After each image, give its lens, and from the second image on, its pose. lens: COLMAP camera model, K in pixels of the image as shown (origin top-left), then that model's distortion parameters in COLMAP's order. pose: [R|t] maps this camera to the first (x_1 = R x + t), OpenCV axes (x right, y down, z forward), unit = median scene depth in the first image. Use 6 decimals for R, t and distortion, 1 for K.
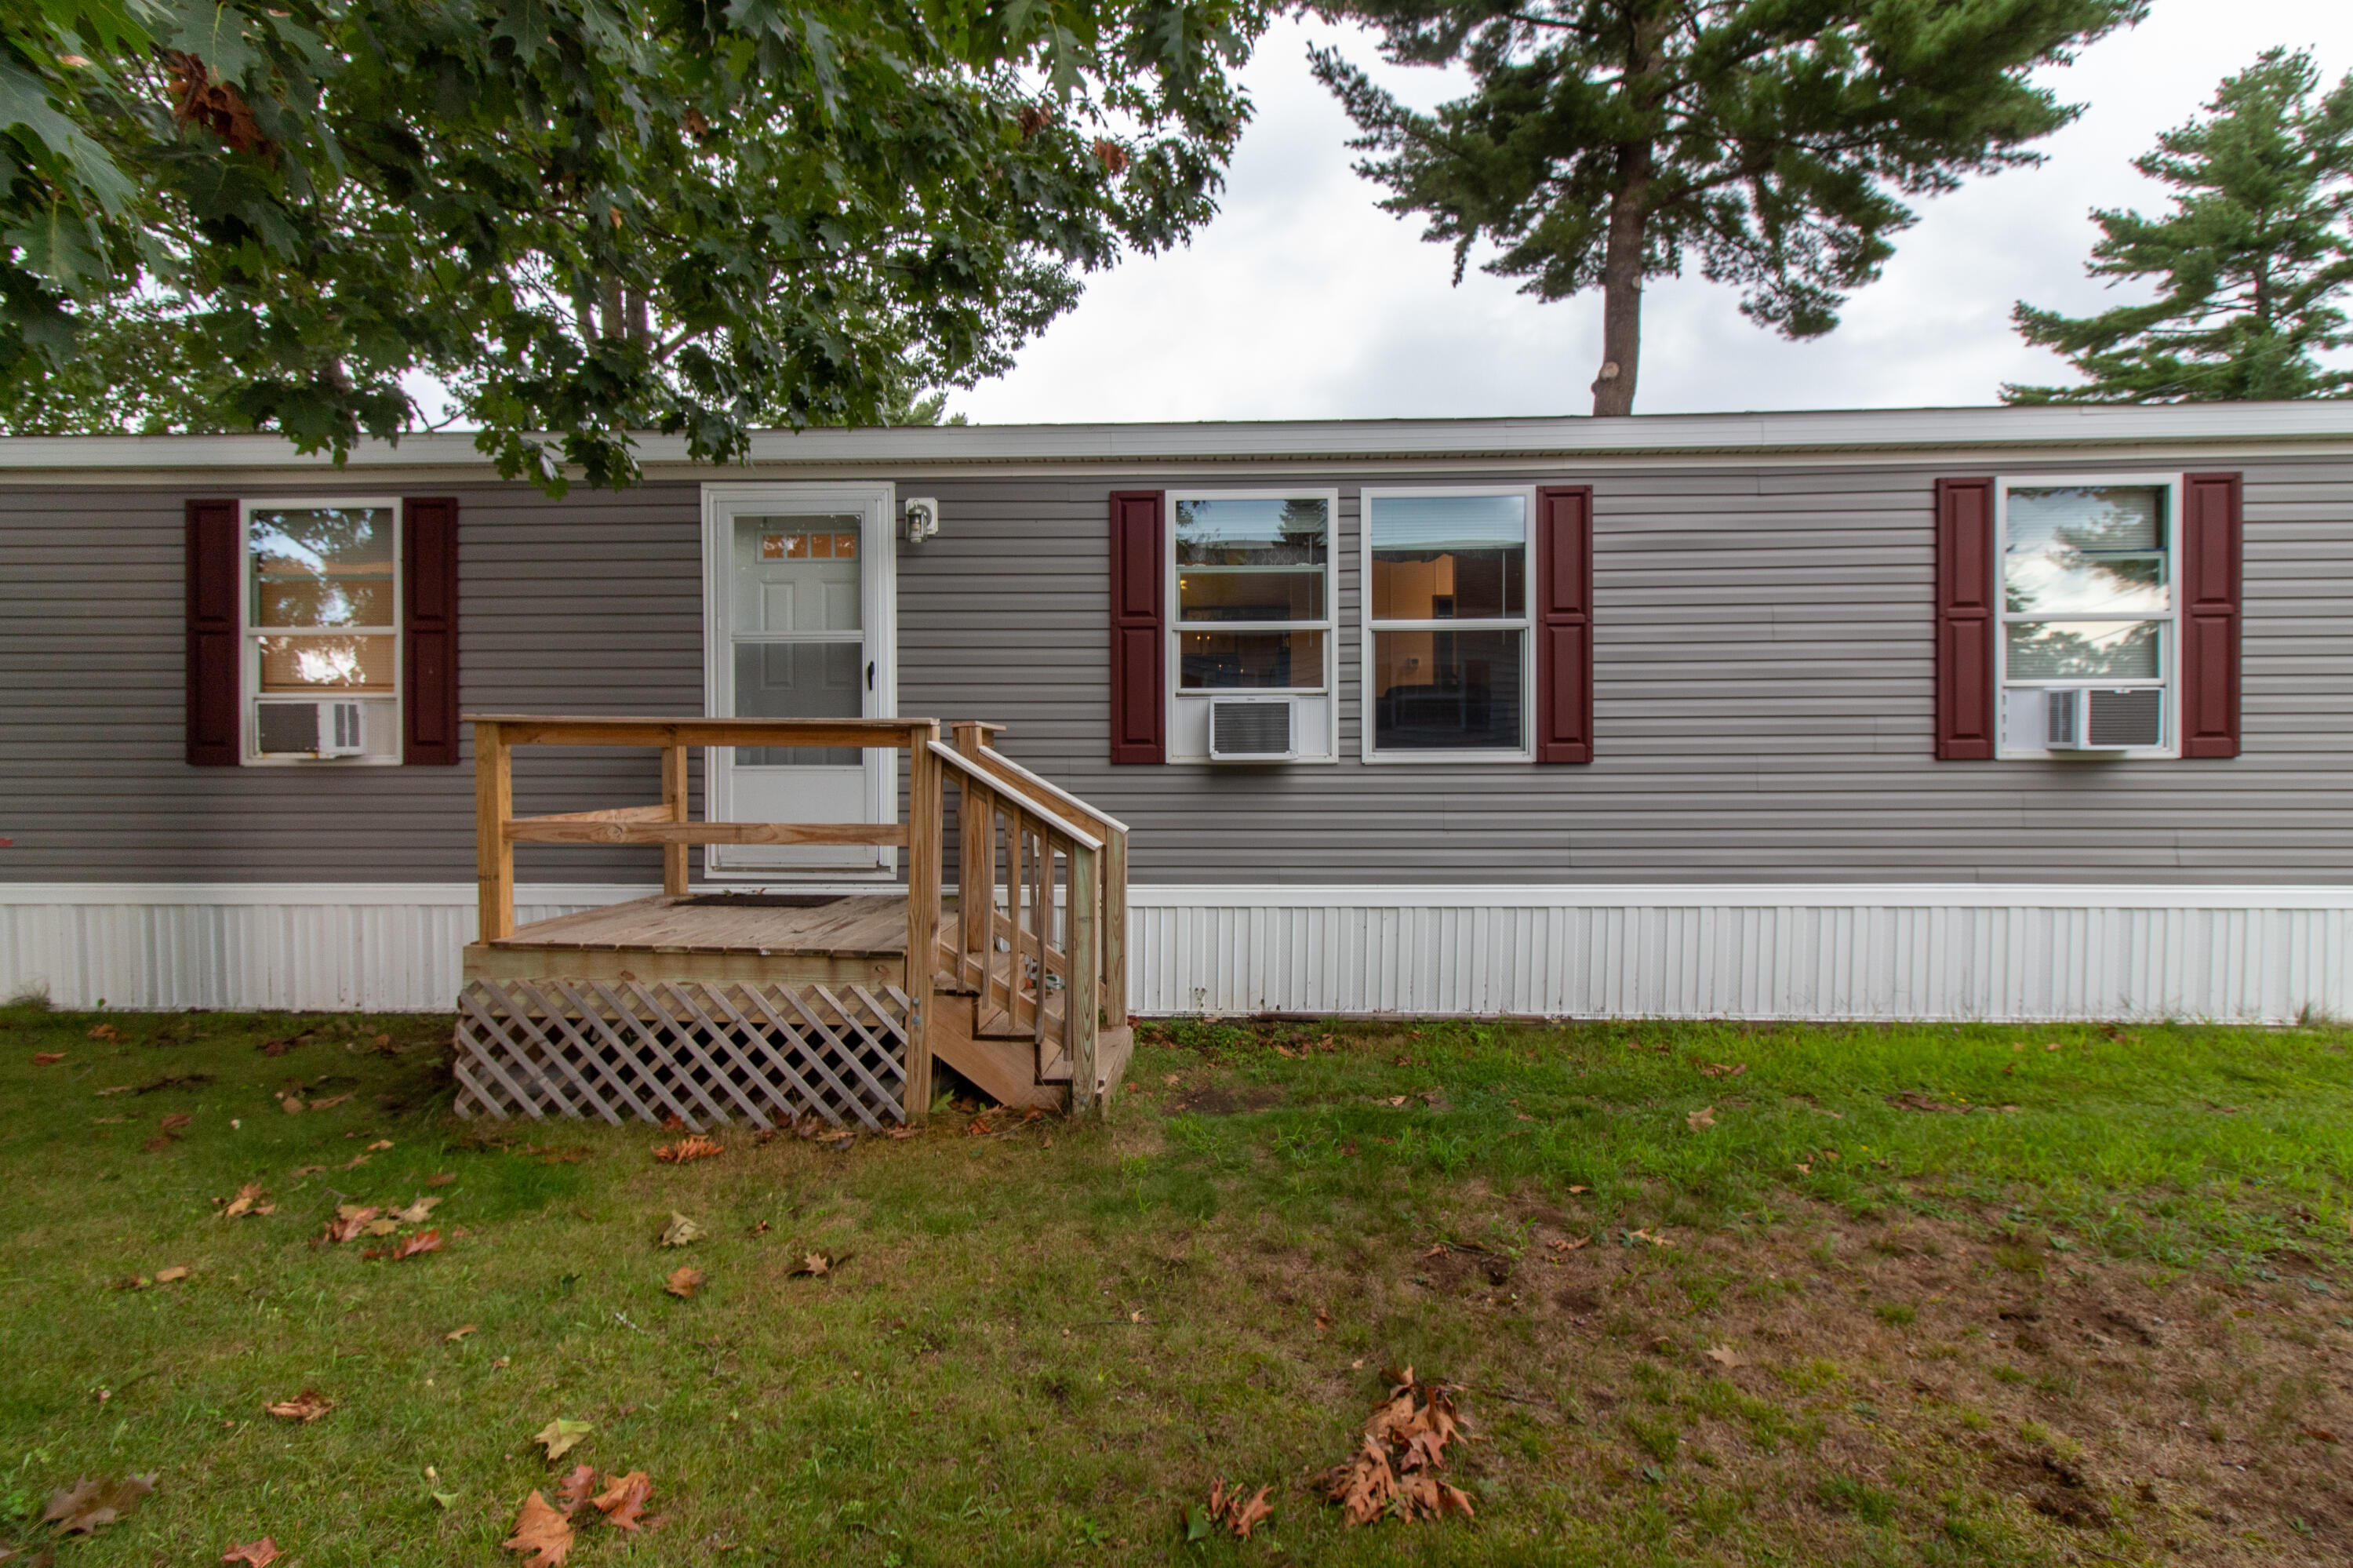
lens RADIAL K [[1084.7, 0, 1195.2], [0, 1084.7, 775.8], [0, 0, 1]] dist [0.006400, 0.000250]
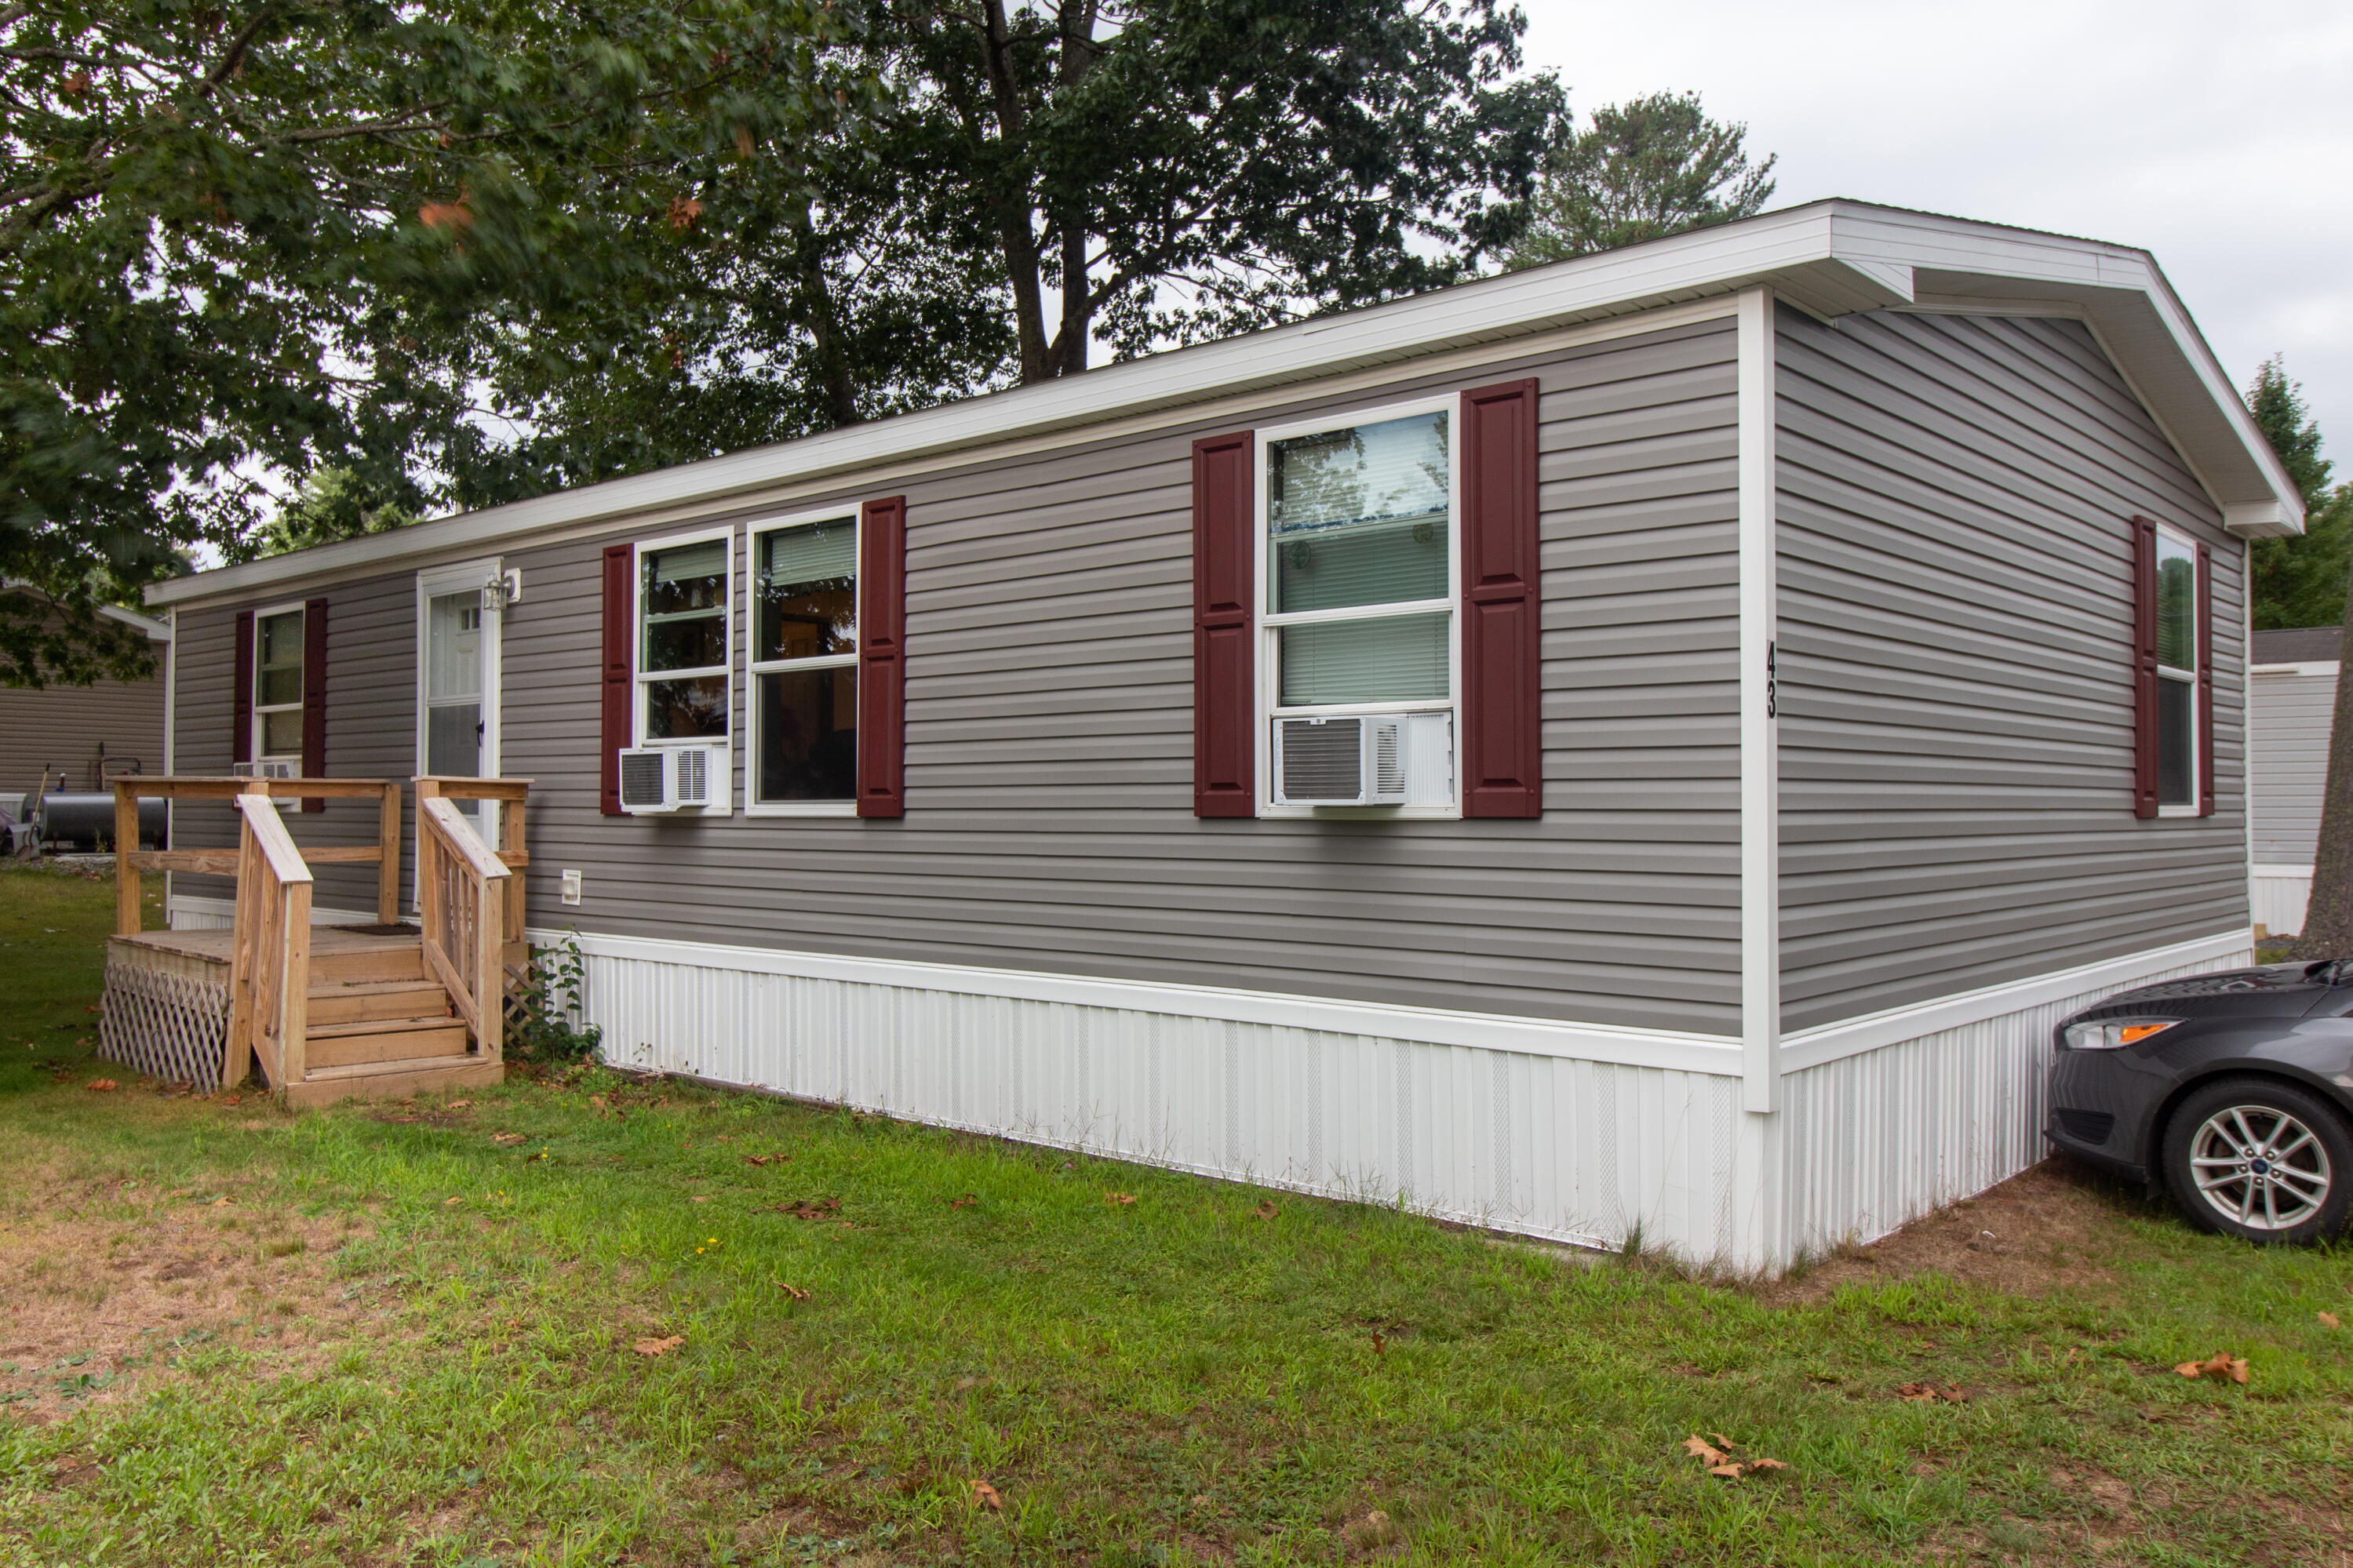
lens RADIAL K [[2325.8, 0, 1176.5], [0, 2325.8, 784.0], [0, 0, 1]] dist [0.054285, -0.000094]
pose [[0.676806, -0.002235, -0.736158, 1.863543], [-0.017810, 0.999653, -0.019409, -0.007192], [0.735946, 0.026247, 0.676532, -0.084401]]
